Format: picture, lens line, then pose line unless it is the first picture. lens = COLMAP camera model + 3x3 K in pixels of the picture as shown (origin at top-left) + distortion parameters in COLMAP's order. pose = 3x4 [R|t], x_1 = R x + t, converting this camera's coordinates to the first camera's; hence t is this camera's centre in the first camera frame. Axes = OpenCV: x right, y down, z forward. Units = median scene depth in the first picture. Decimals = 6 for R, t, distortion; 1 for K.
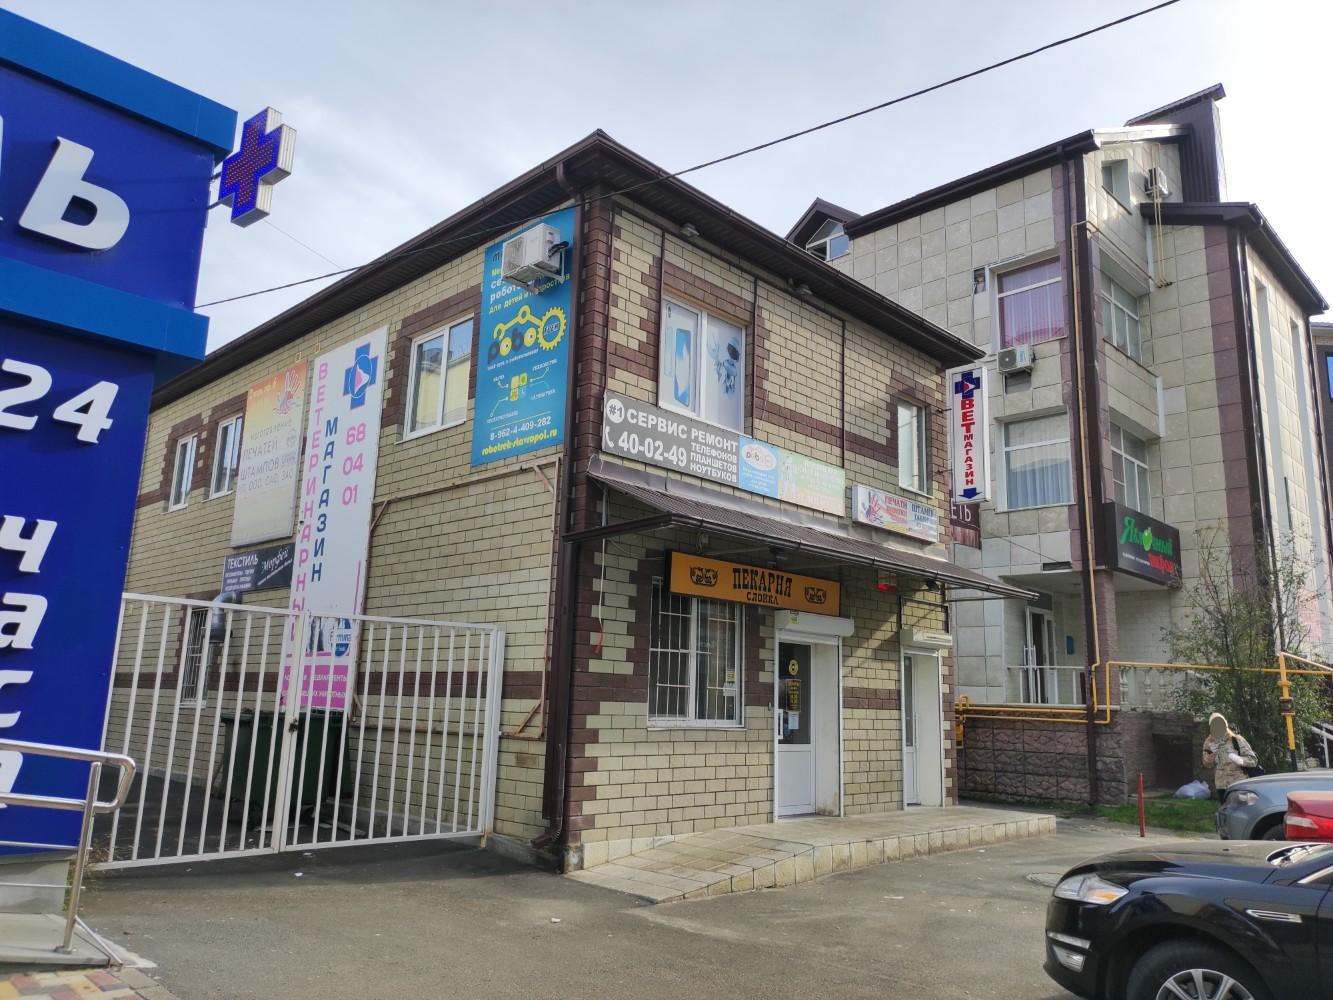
lens RADIAL K [[971.5, 0, 666.5], [0, 971.5, 500.0], [0, 0, 1]] dist [0.061078, -0.000719]
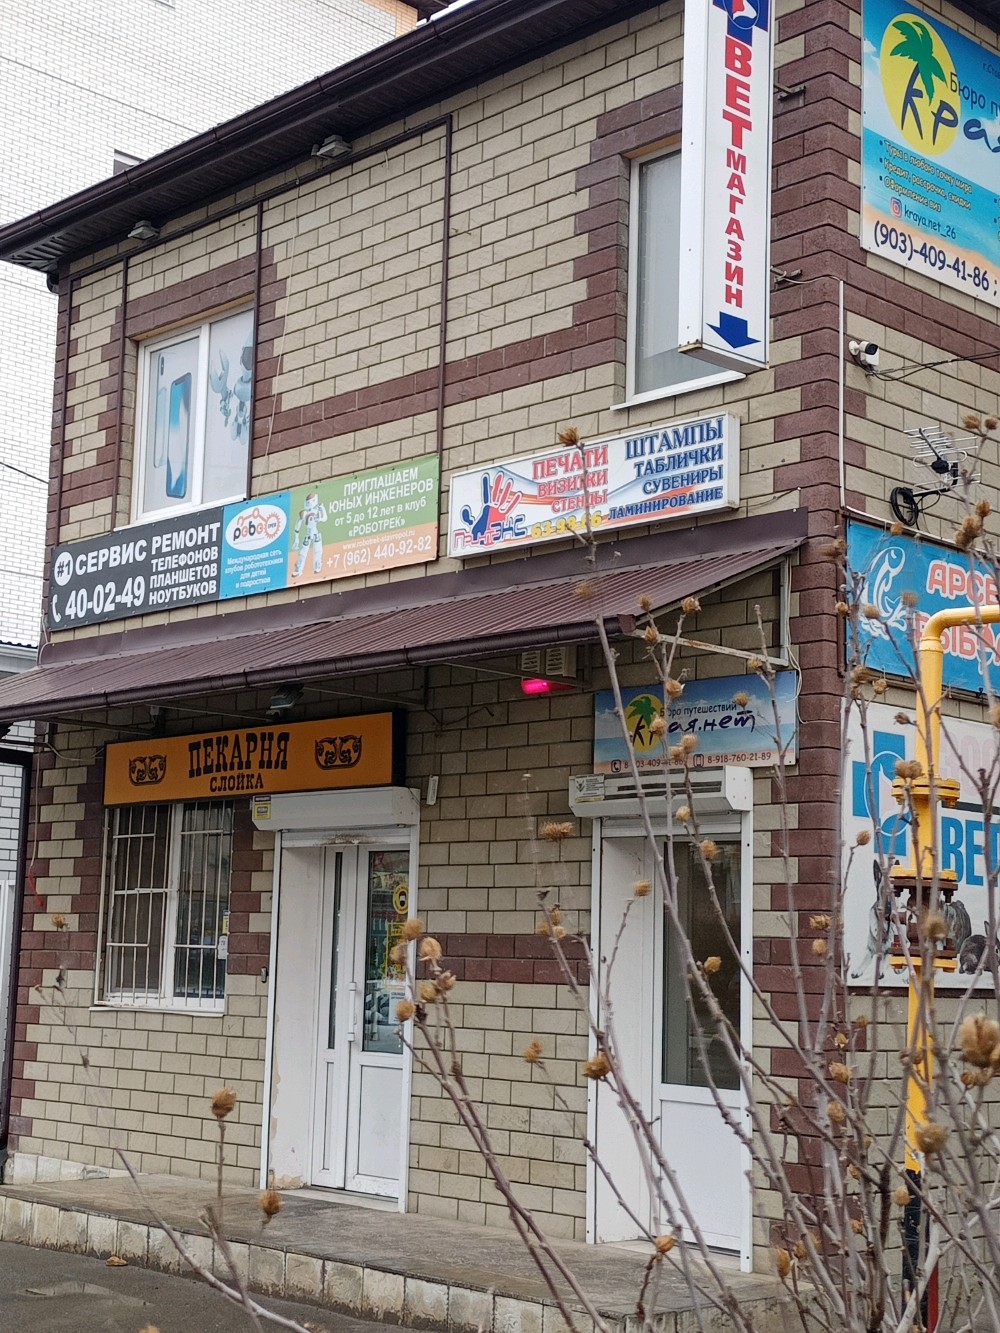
lens RADIAL K [[1977.5, 0, 500.0], [0, 1977.5, 666.5], [0, 0, 1]] dist [0.089928, 0.007906]
pose [[-0.030354, -0.179504, -0.983289, 1.235172], [0.176440, 0.967332, -0.182038, 0.272929], [0.983843, -0.179017, 0.002310, 1.173064]]
